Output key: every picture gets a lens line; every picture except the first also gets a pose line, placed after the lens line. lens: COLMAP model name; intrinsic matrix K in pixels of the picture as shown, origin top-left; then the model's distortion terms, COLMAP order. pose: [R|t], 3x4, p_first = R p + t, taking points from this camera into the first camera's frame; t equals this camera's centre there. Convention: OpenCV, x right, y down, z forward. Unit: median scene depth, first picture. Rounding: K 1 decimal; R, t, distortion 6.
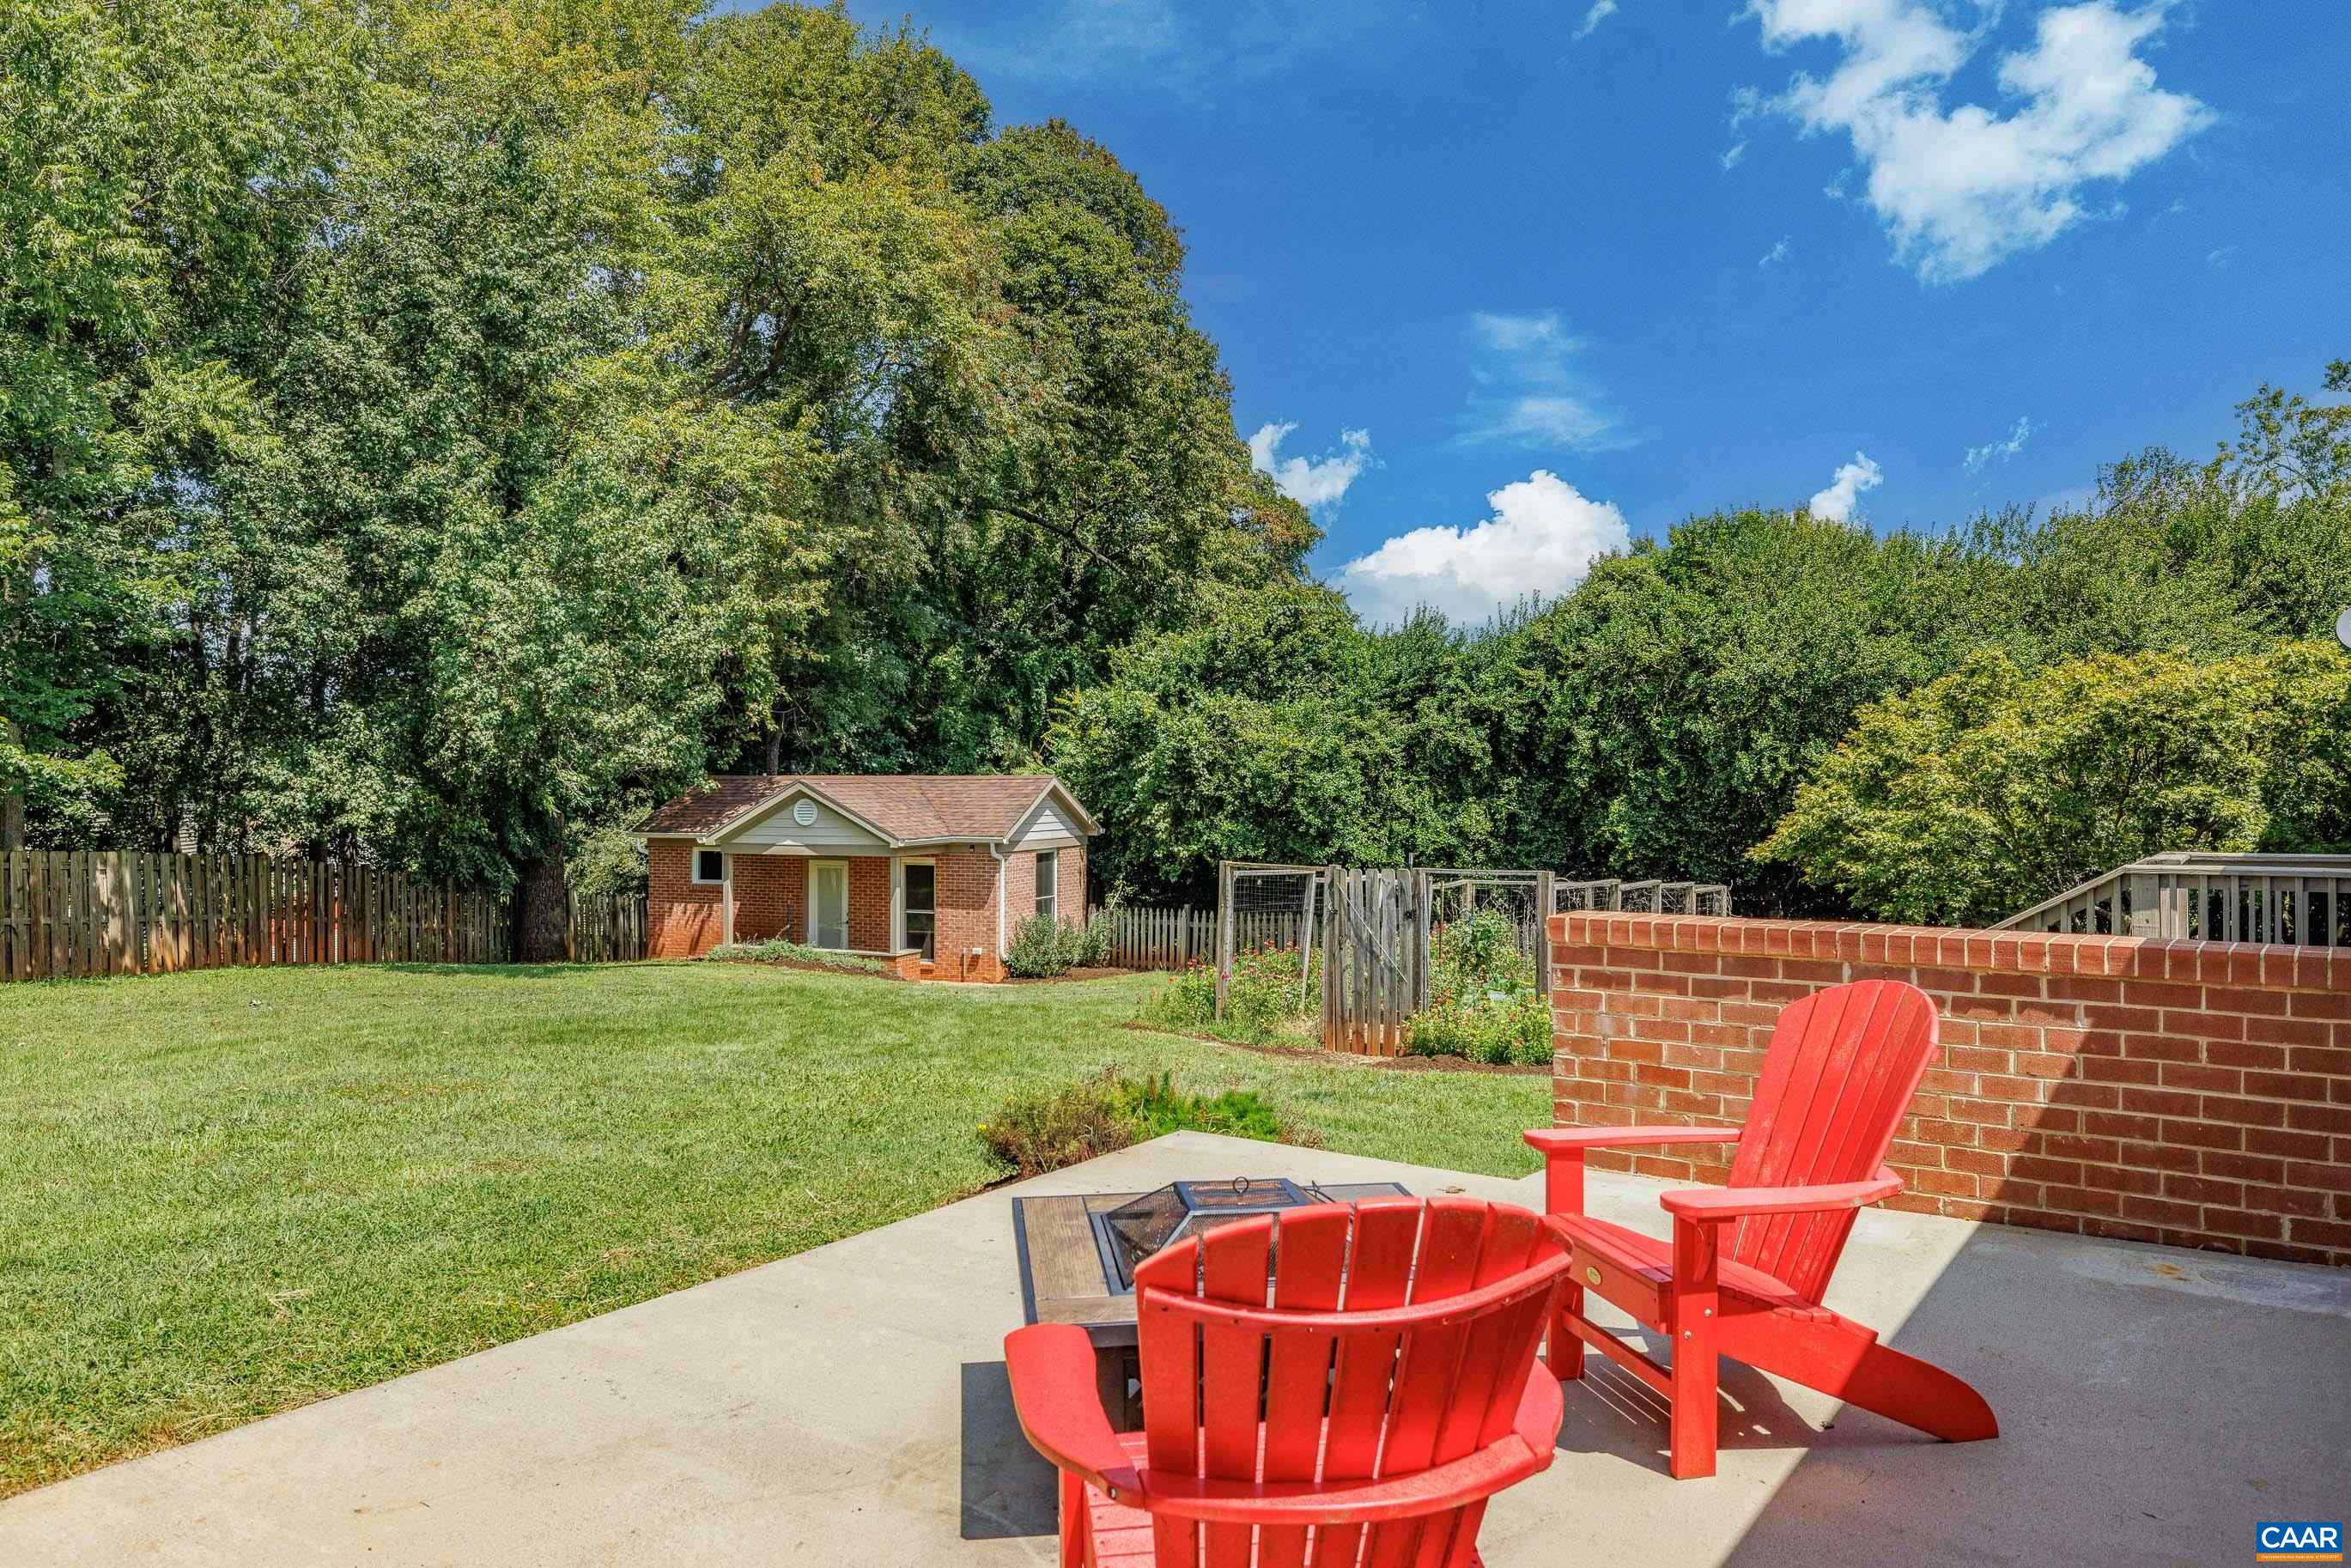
lens RADIAL K [[1525.1, 0, 1175.5], [0, 1525.1, 784.0], [0, 0, 1]] dist [0.001538, 0.000099]
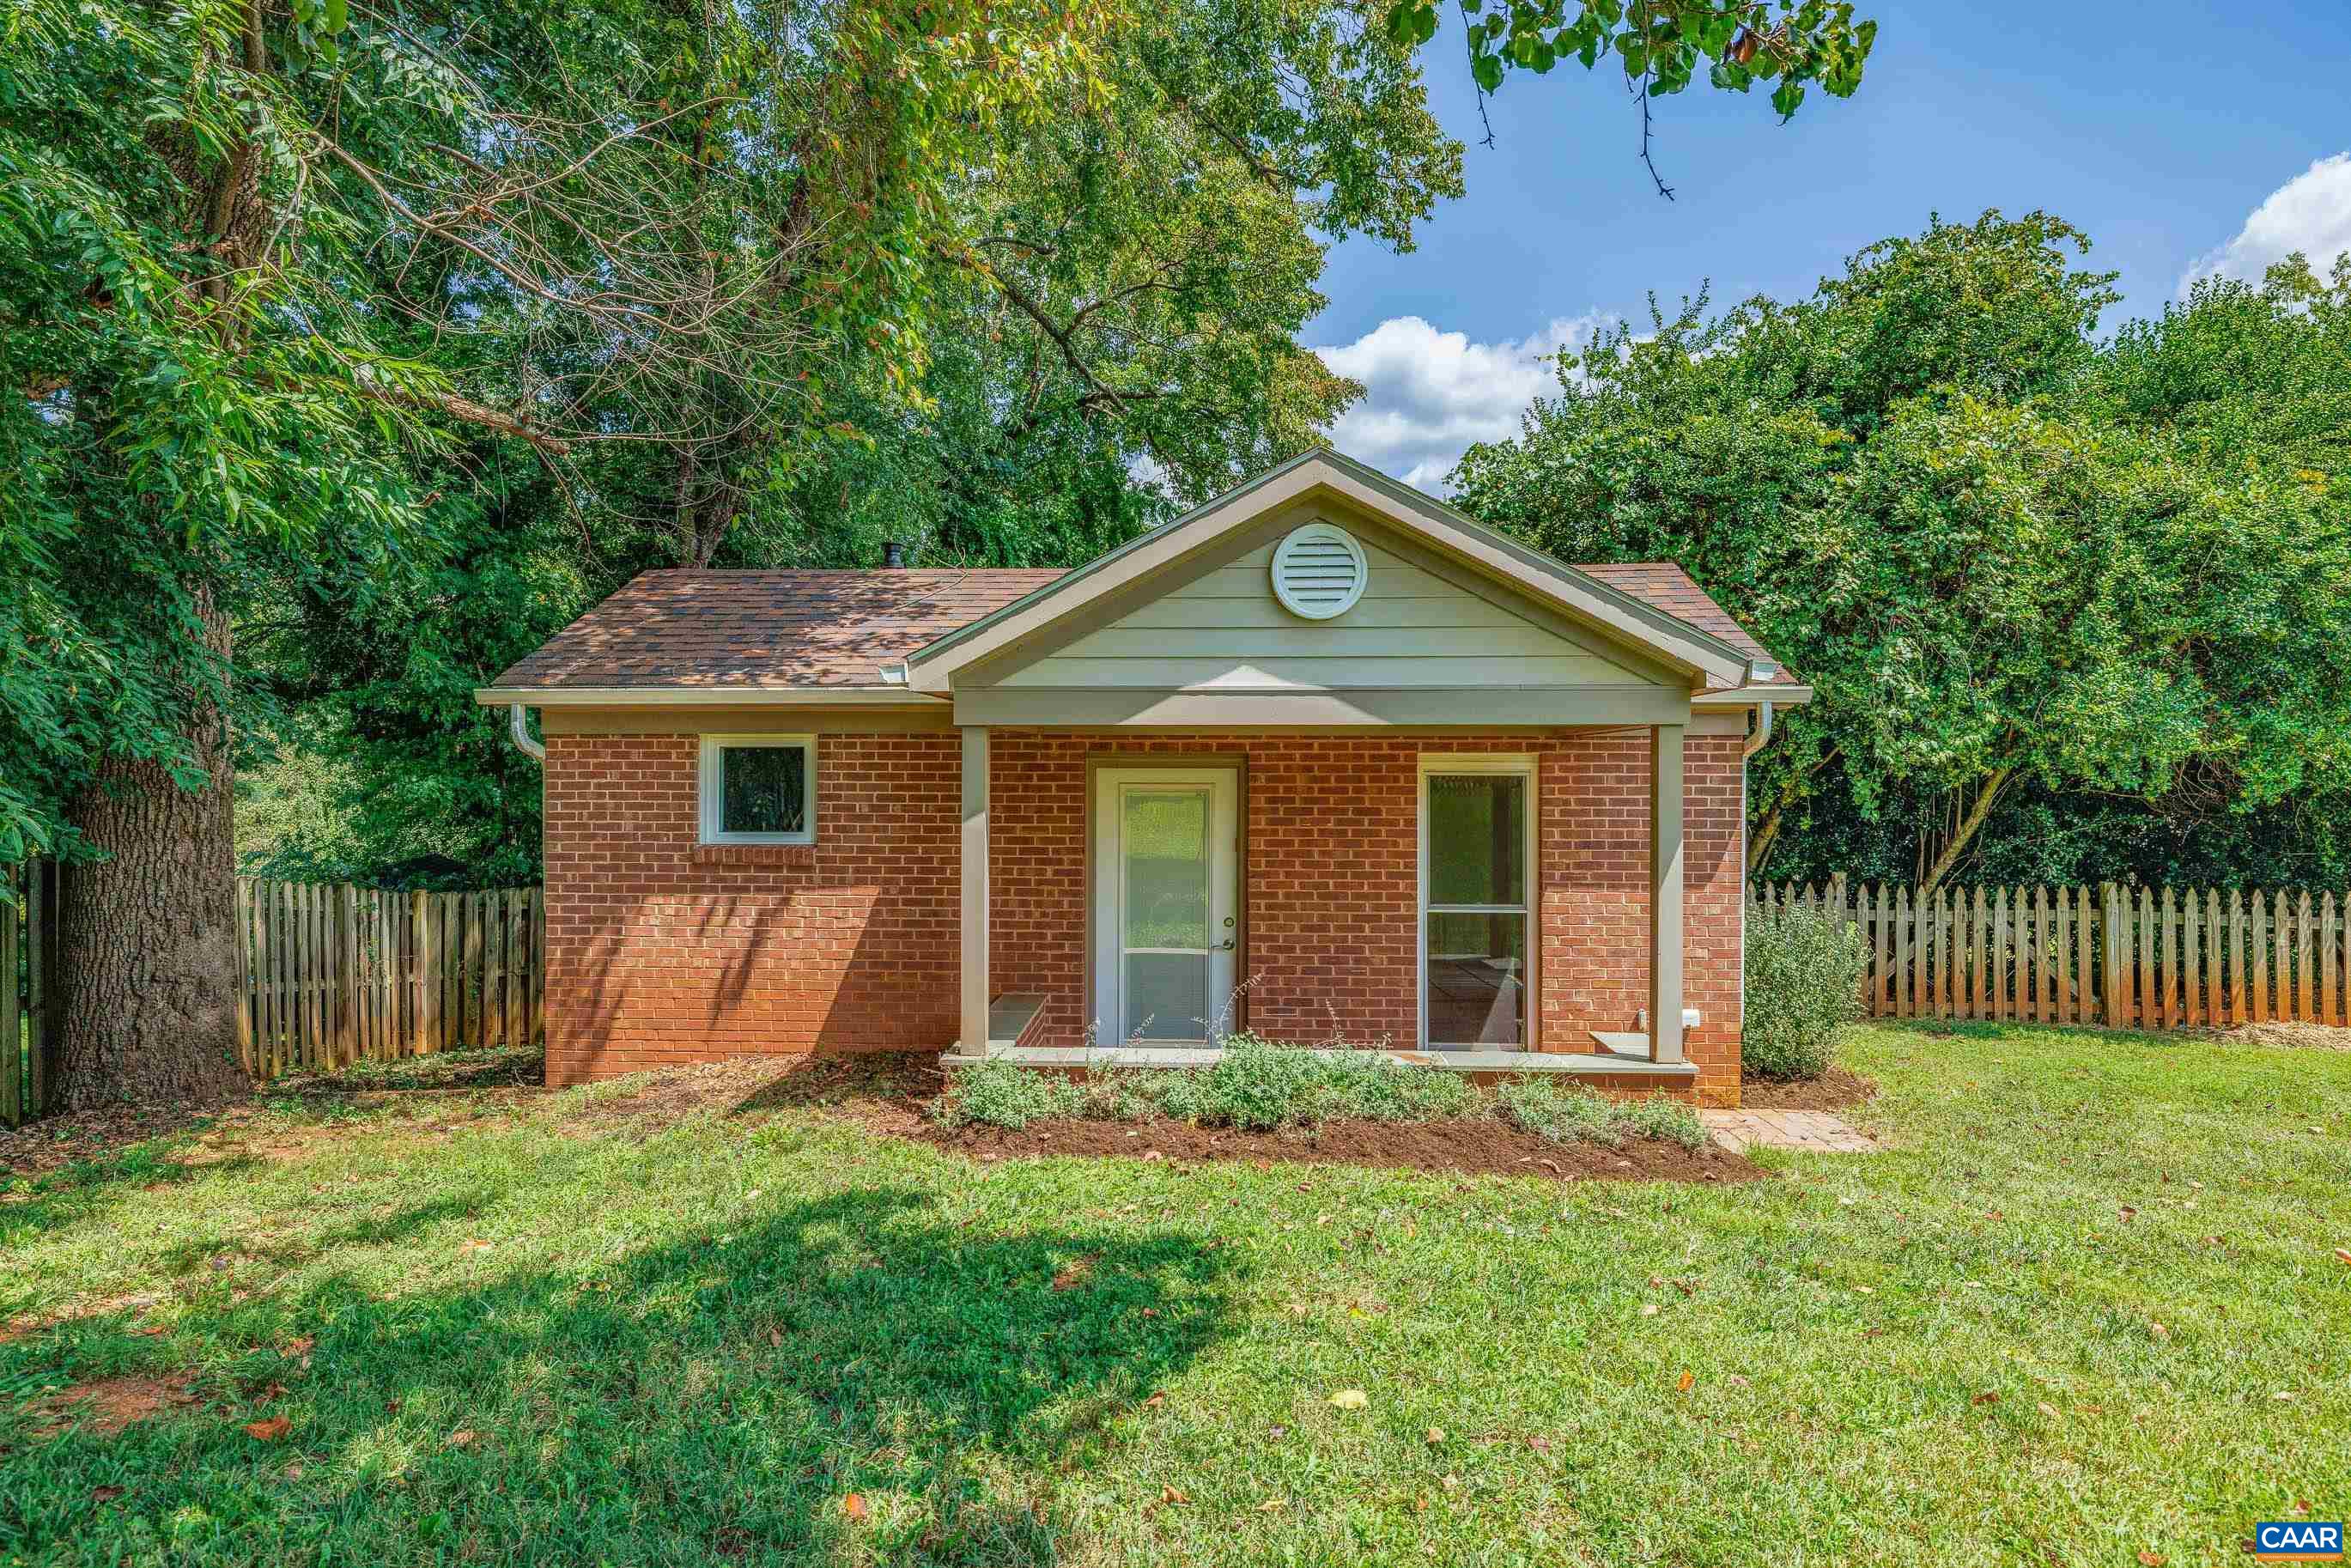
lens RADIAL K [[1209.7, 0, 1175.5], [0, 1209.7, 784.0], [0, 0, 1]] dist [0.026424, 0.000652]
pose [[0.946466, -0.004626, 0.322771, -0.312513], [0.001098, 0.999938, 0.011111, 0.050863], [-0.322802, -0.010162, 0.946412, 0.741910]]
